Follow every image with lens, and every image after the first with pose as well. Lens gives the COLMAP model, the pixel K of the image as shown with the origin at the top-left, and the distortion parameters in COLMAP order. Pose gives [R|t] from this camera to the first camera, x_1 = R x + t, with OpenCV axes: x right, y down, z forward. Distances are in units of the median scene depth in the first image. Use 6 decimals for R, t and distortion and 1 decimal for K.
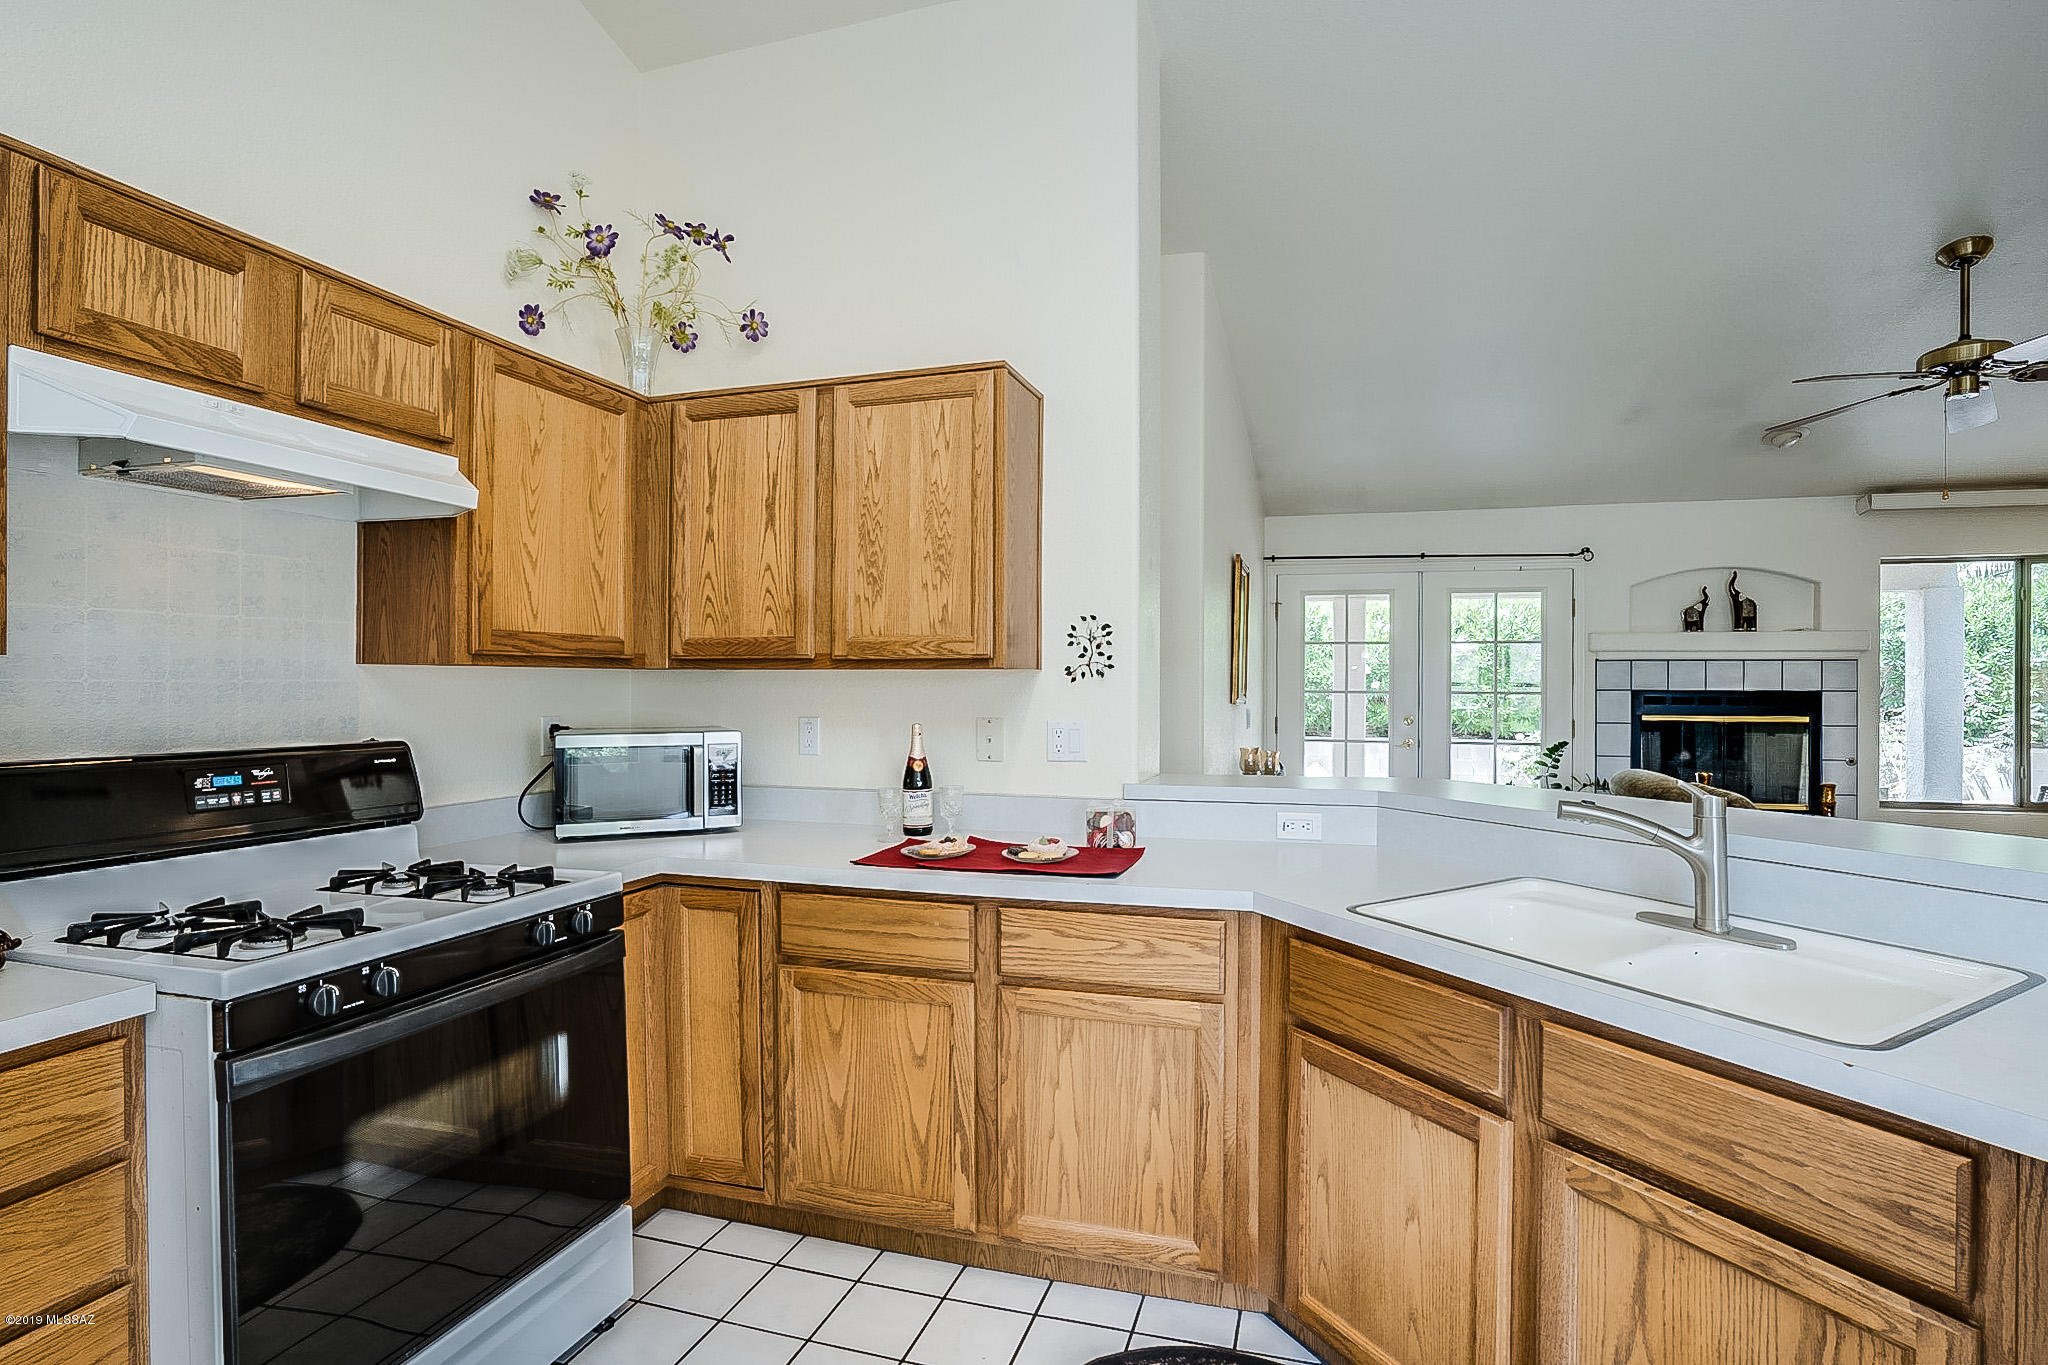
lens RADIAL K [[980.9, 0, 1048.6], [0, 980.9, 686.1], [0, 0, 1]] dist [-0.065872, 0.025524]
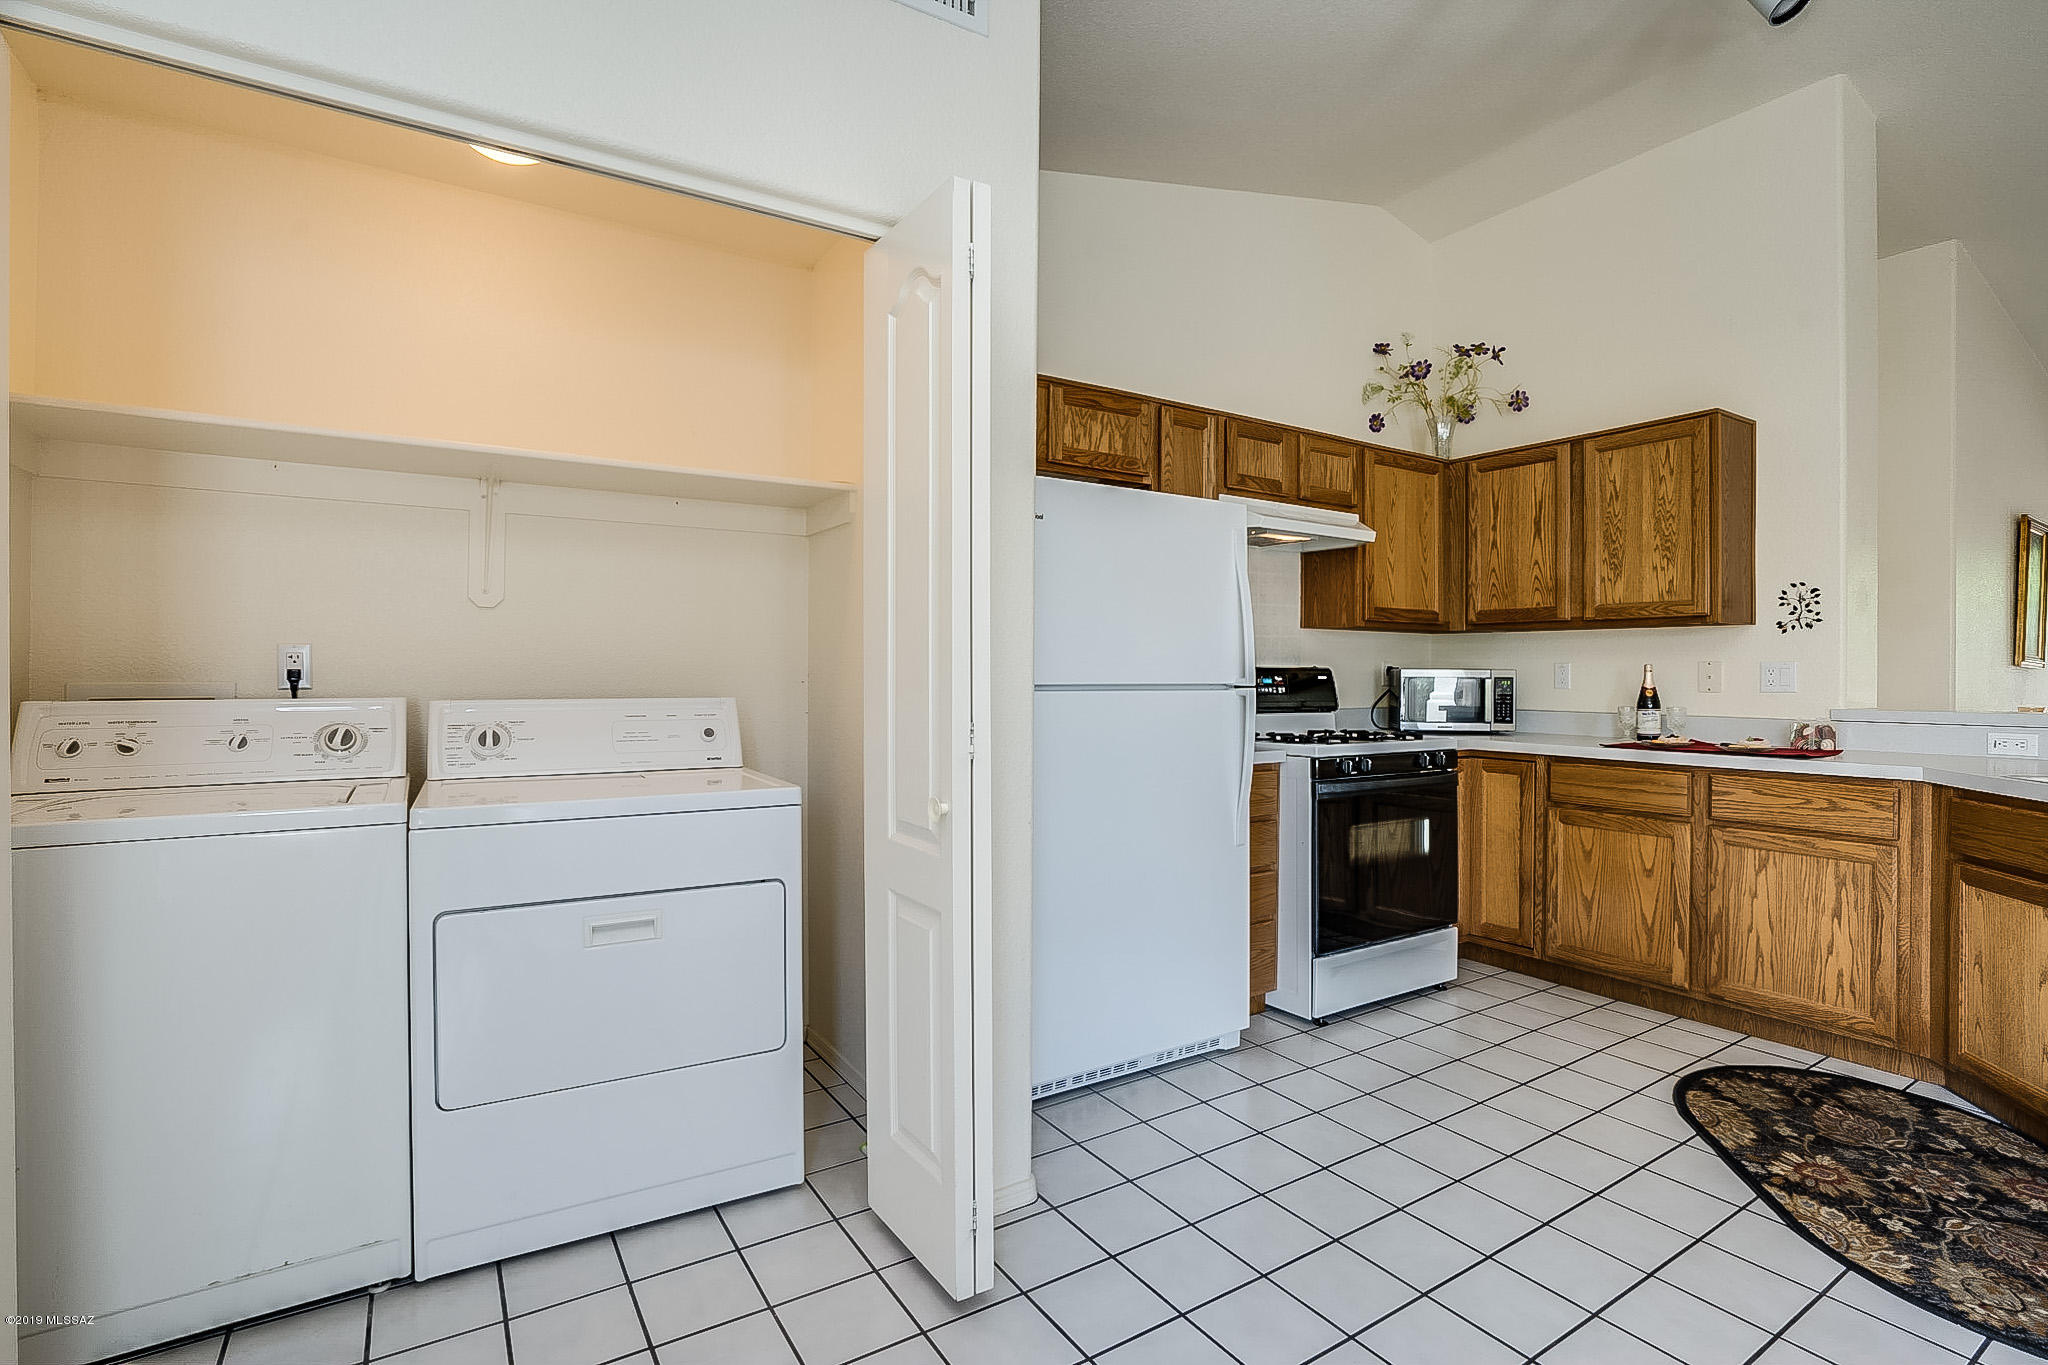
lens RADIAL K [[940.5, 0, 1025.5], [0, 940.5, 669.4], [0, 0, 1]] dist [-0.048125, 0.015950]
pose [[0.750762, 0.001746, -0.660570, 0.077927], [-0.007879, 0.999949, -0.006312, 0.064570], [0.660526, 0.009944, 0.750738, -0.650195]]
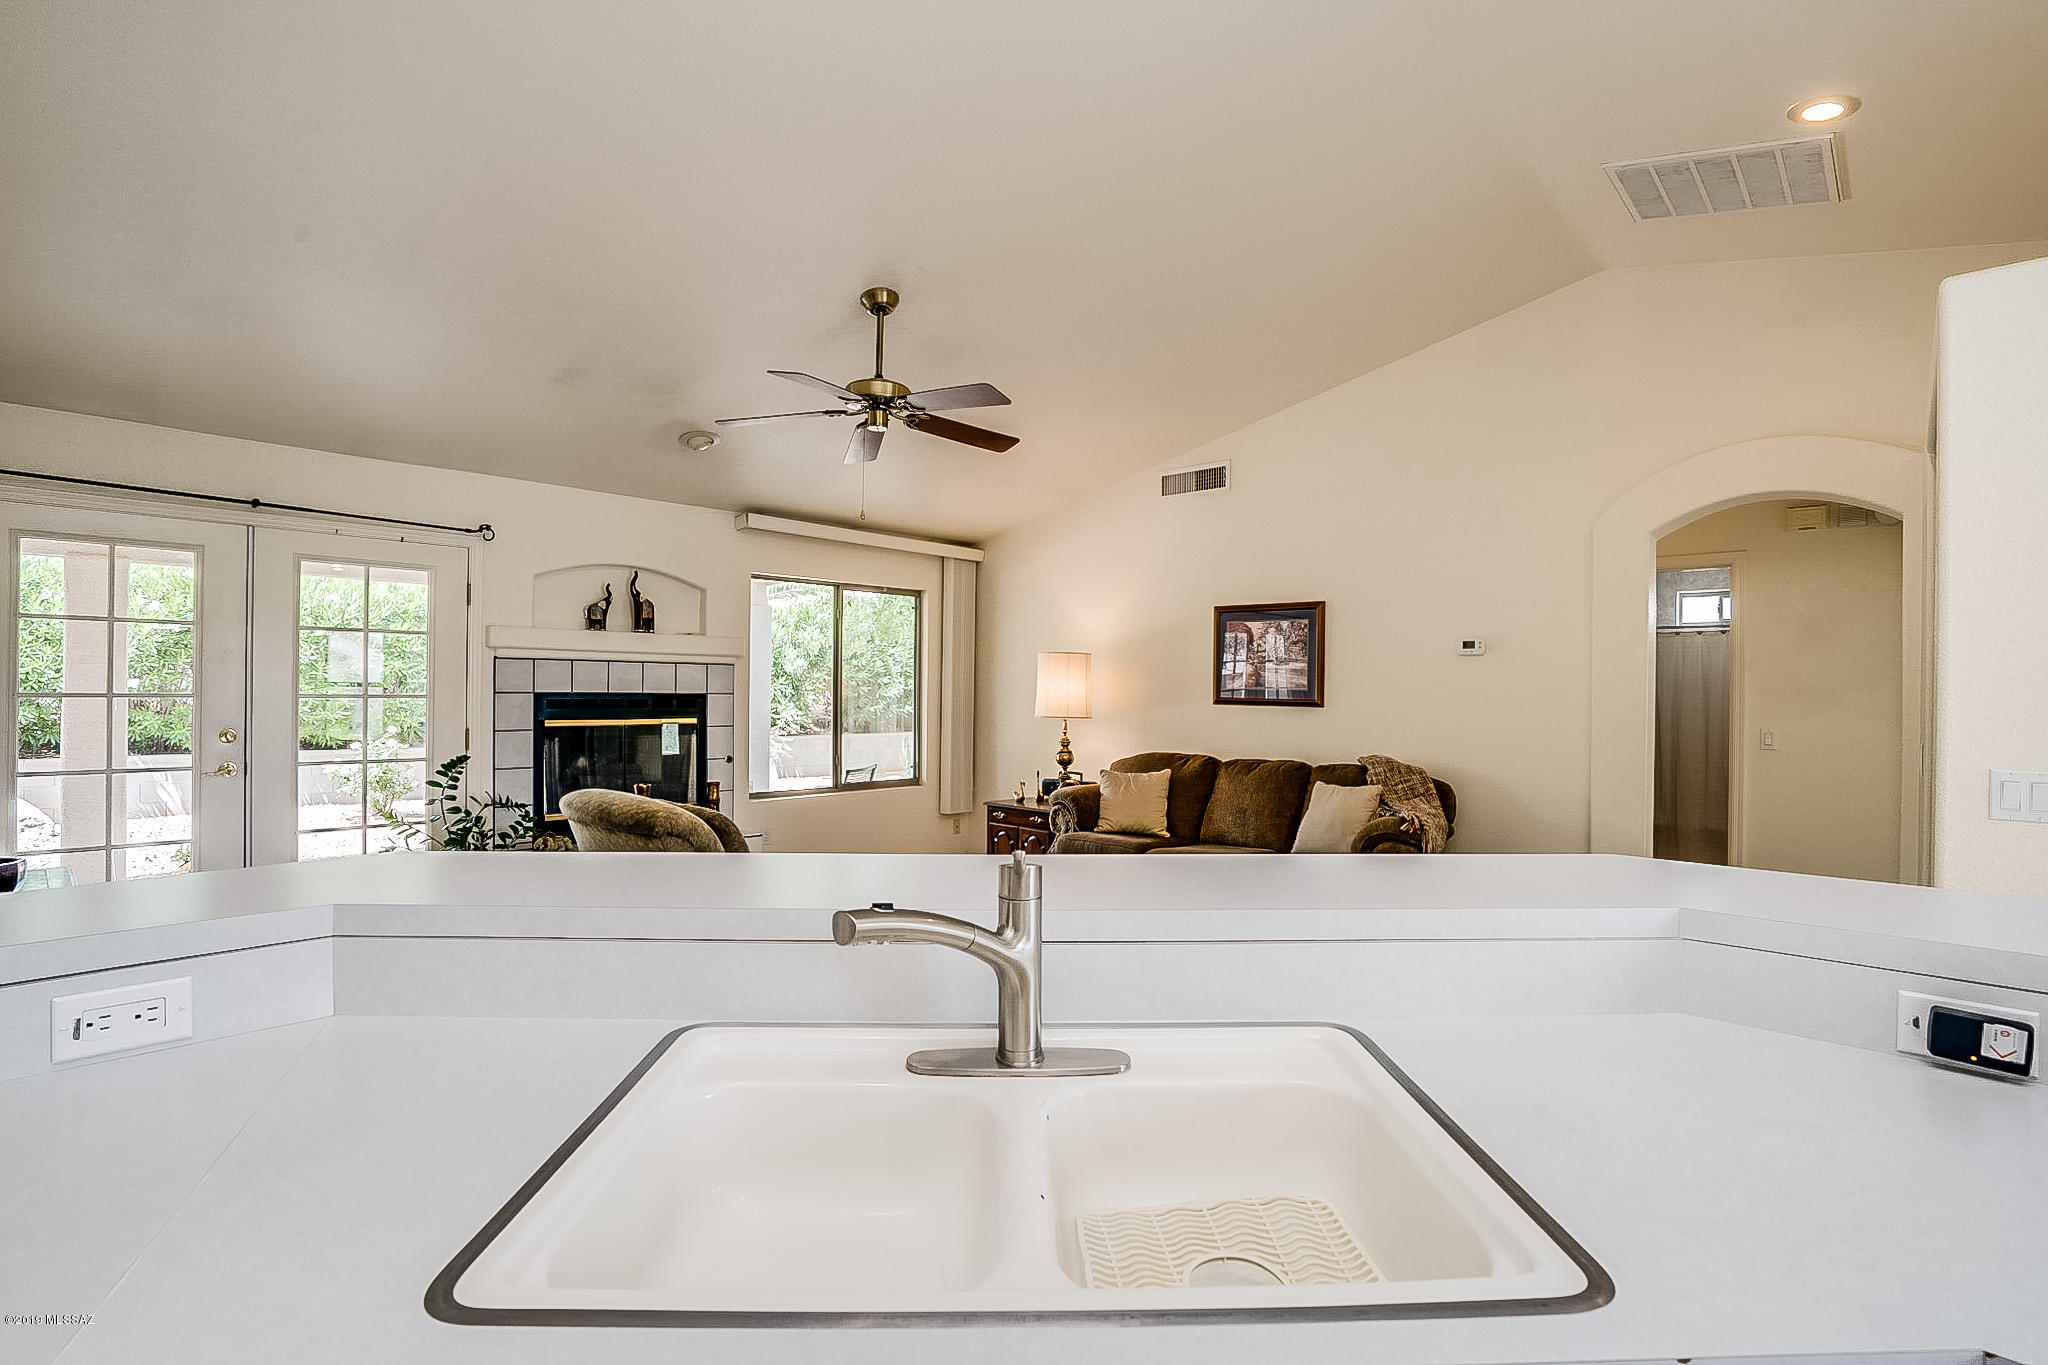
lens RADIAL K [[960.3, 0, 1033.7], [0, 960.3, 693.8], [0, 0, 1]] dist [-0.060712, 0.026418]
pose [[0.444820, -0.001645, 0.895618, 0.066724], [-0.006076, 0.999970, 0.004854, -0.004155], [-0.895599, -0.007601, 0.444797, 0.446546]]
